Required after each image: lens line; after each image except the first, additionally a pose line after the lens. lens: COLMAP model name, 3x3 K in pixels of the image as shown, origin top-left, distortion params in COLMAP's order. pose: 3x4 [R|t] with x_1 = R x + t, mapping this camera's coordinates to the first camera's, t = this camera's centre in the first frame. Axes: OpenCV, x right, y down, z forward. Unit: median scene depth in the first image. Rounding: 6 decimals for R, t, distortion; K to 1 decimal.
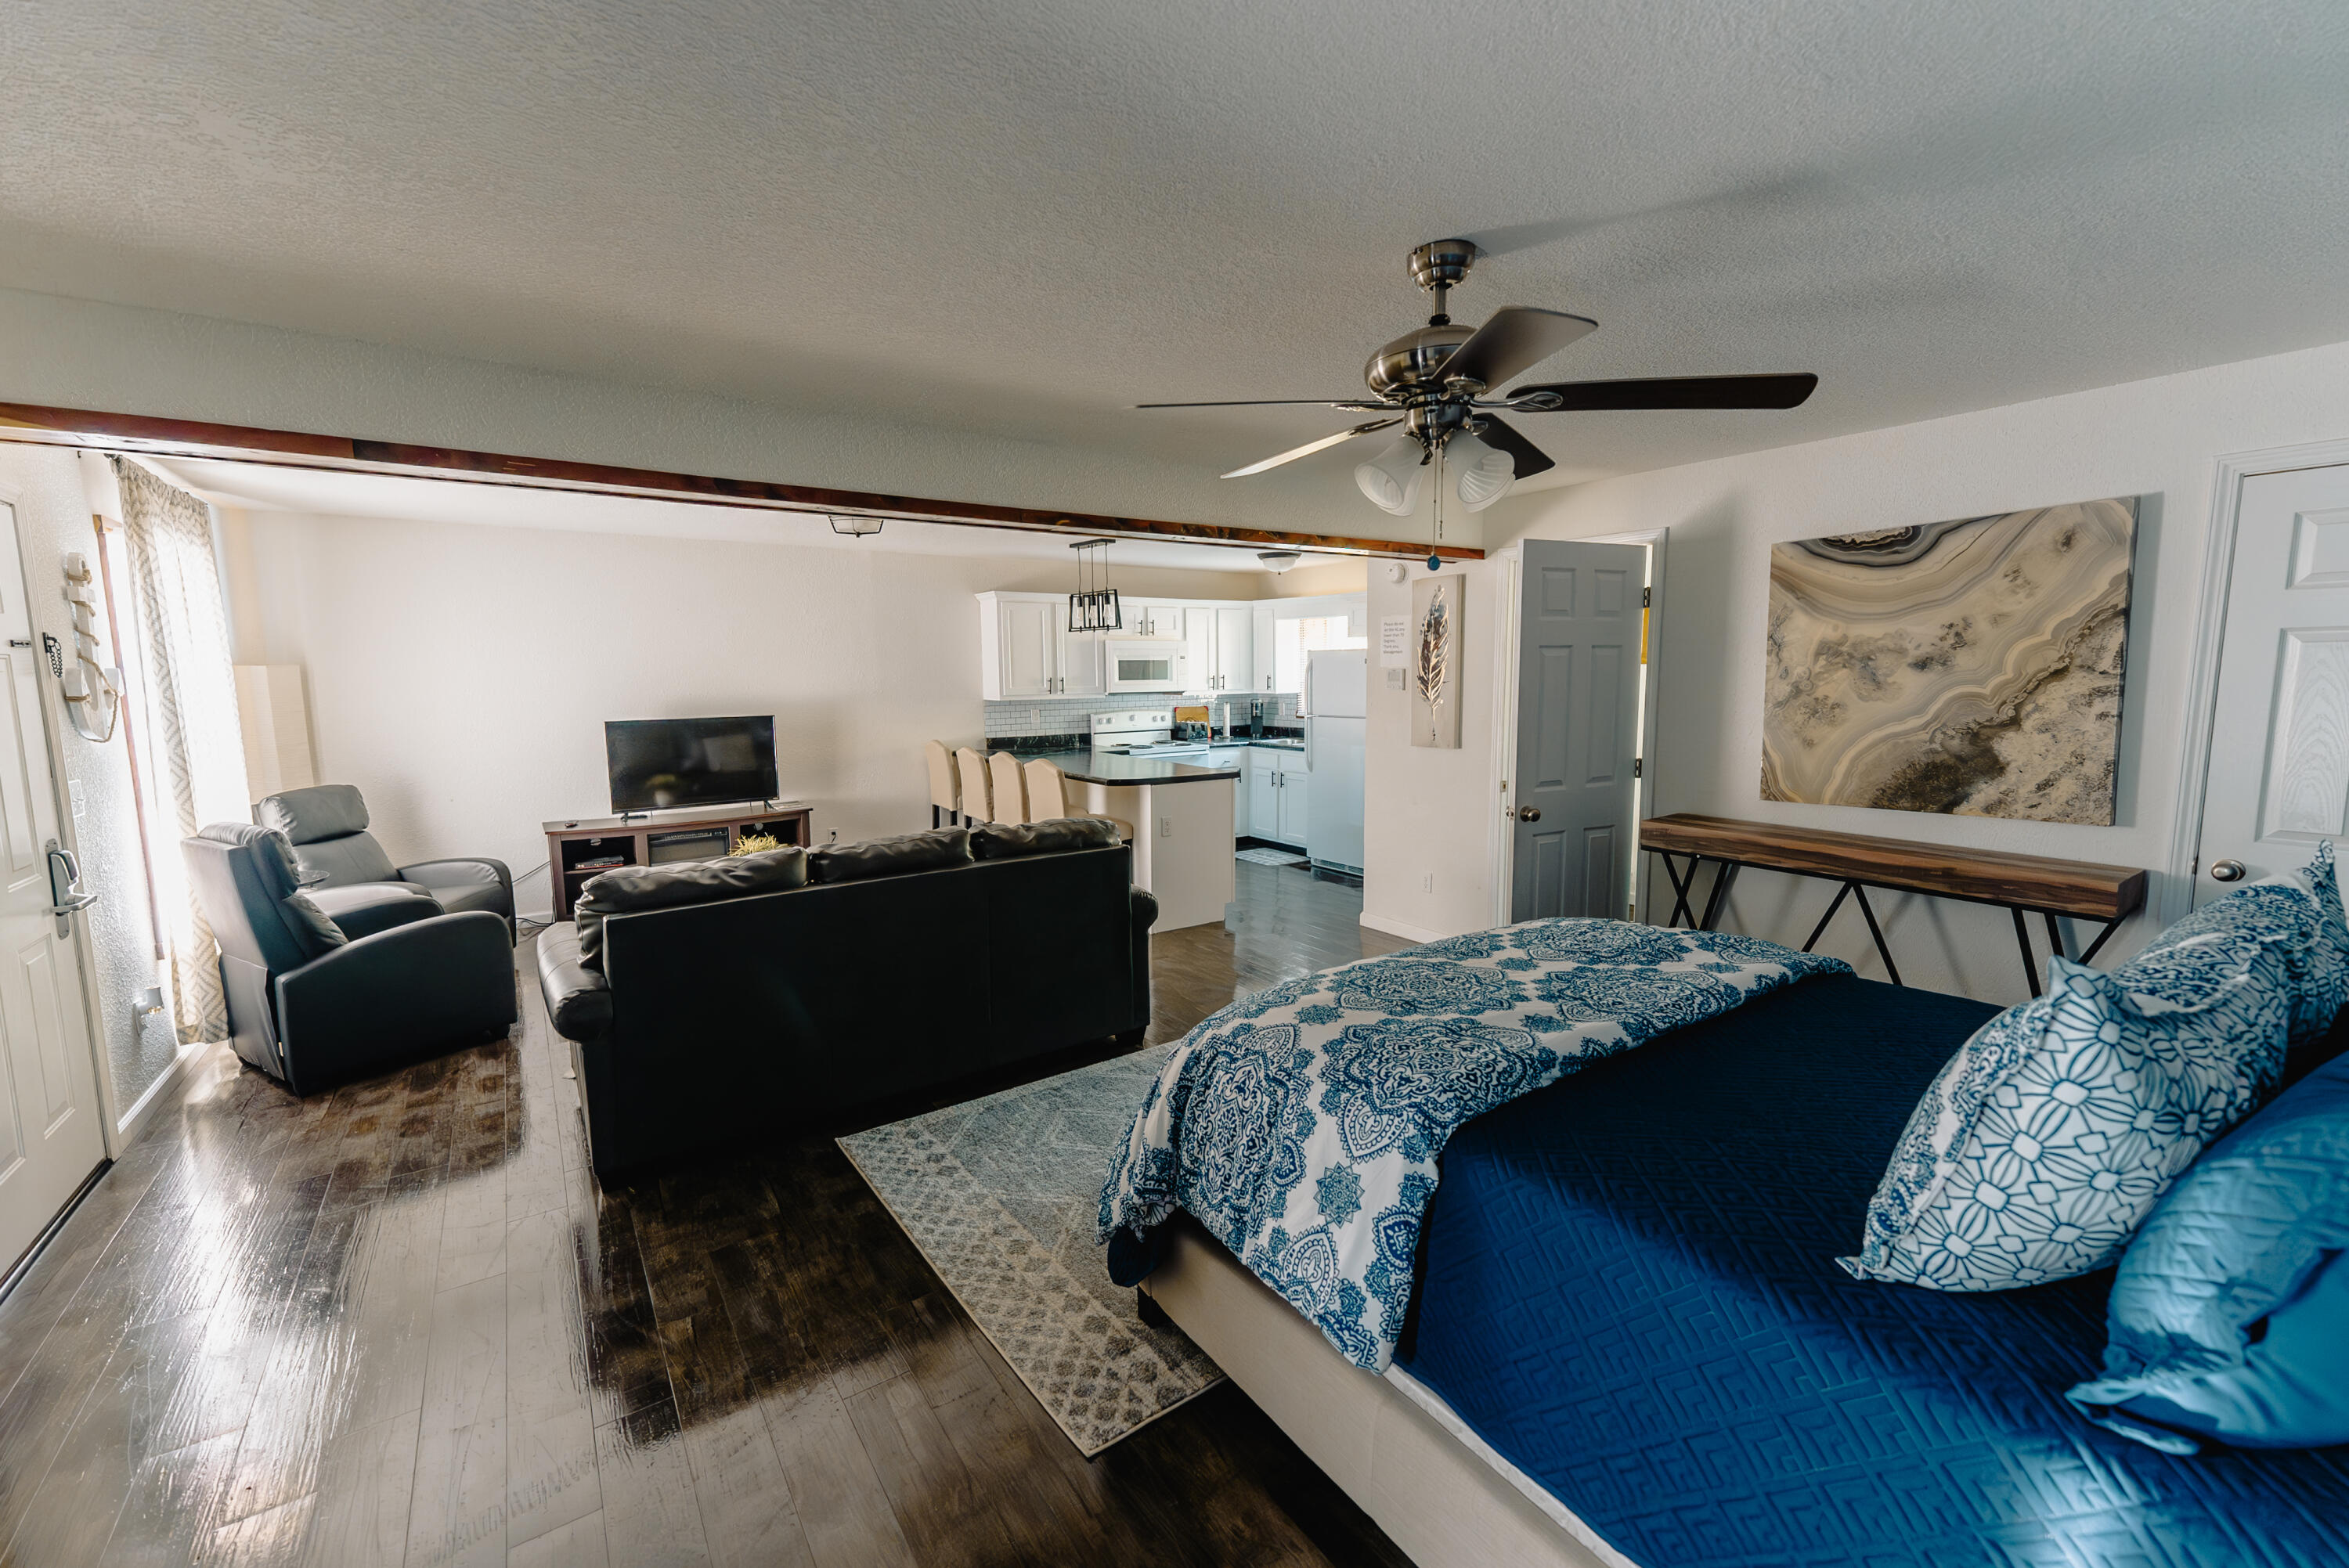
lens RADIAL K [[953.9, 0, 1176.0], [0, 953.9, 788.5], [0, 0, 1]] dist [0.016666, -0.000534]
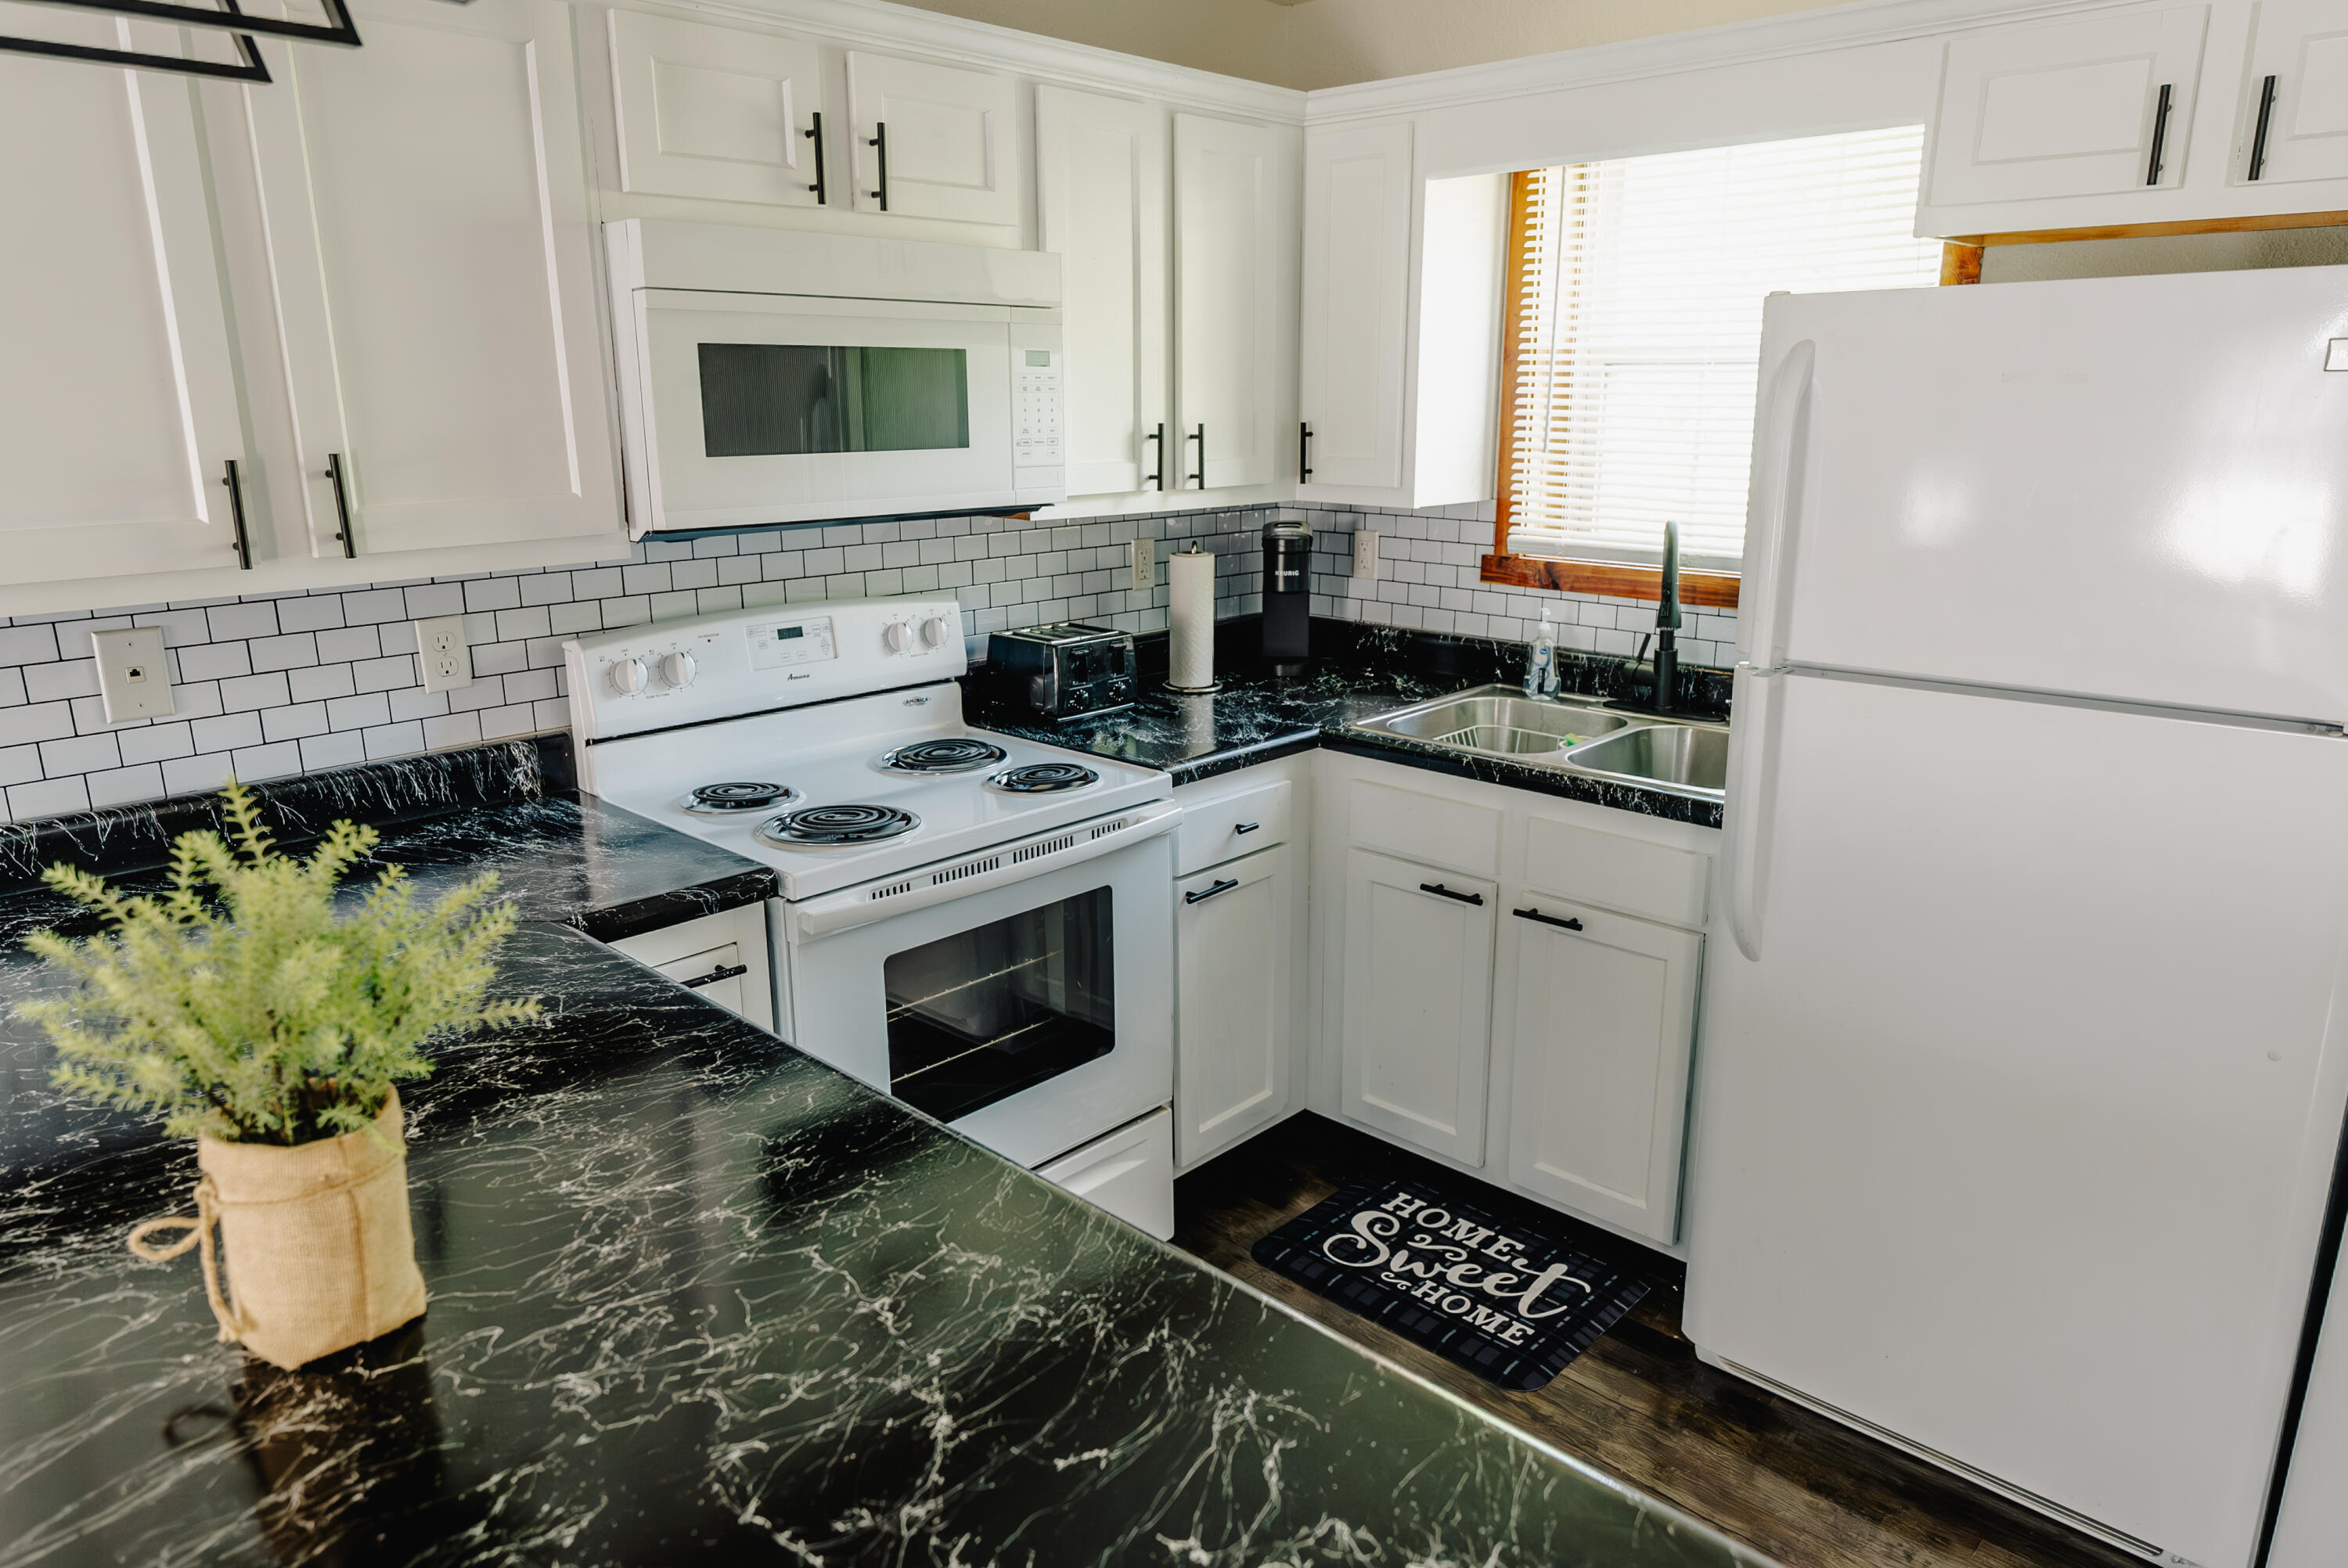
lens RADIAL K [[1503.3, 0, 1190.7], [0, 1503.3, 791.4], [0, 0, 1]] dist [-0.005729, -0.005156]
pose [[0.982771, -0.042983, 0.179759, -0.023503], [0.019334, 0.991154, 0.131302, -0.107743], [-0.183813, -0.125565, 0.974908, 0.867733]]
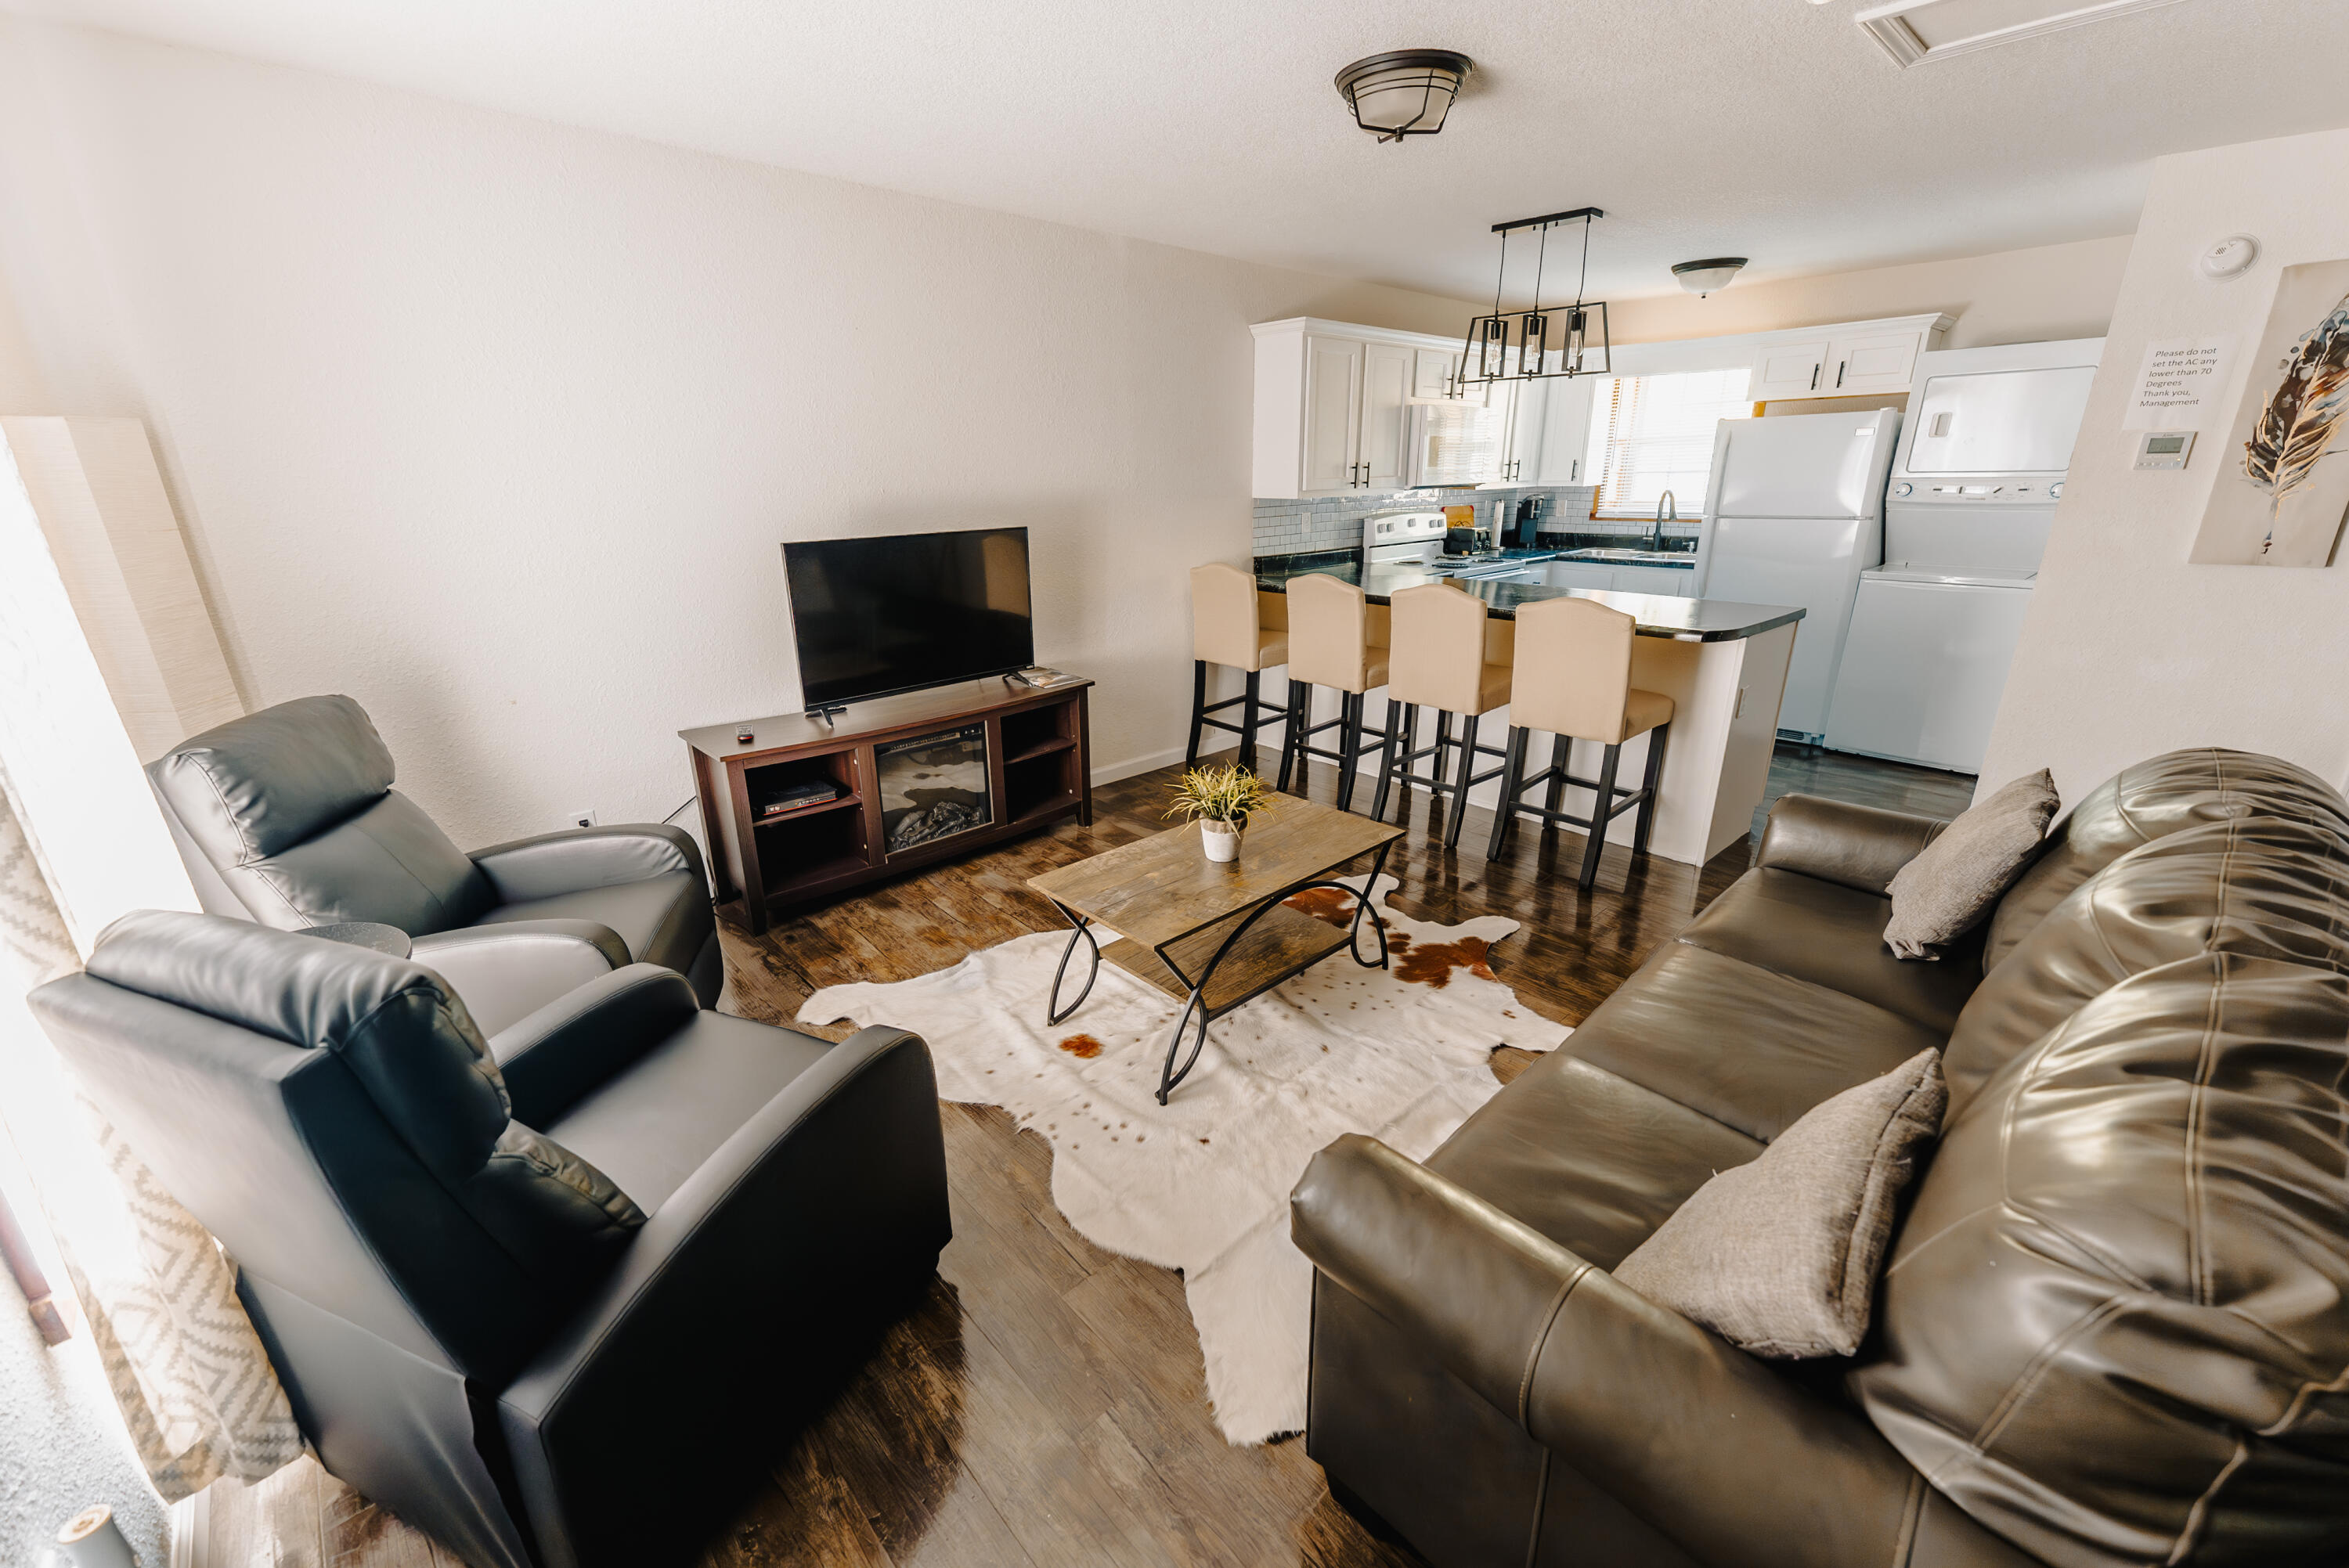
lens RADIAL K [[953.9, 0, 1195.5], [0, 953.9, 792.4], [0, 0, 1]] dist [0.016666, -0.000534]
pose [[0.990468, -0.046972, 0.129486, -0.397248], [0.019590, 0.978541, 0.205121, -0.034989], [-0.136342, -0.200629, 0.970133, 0.377639]]
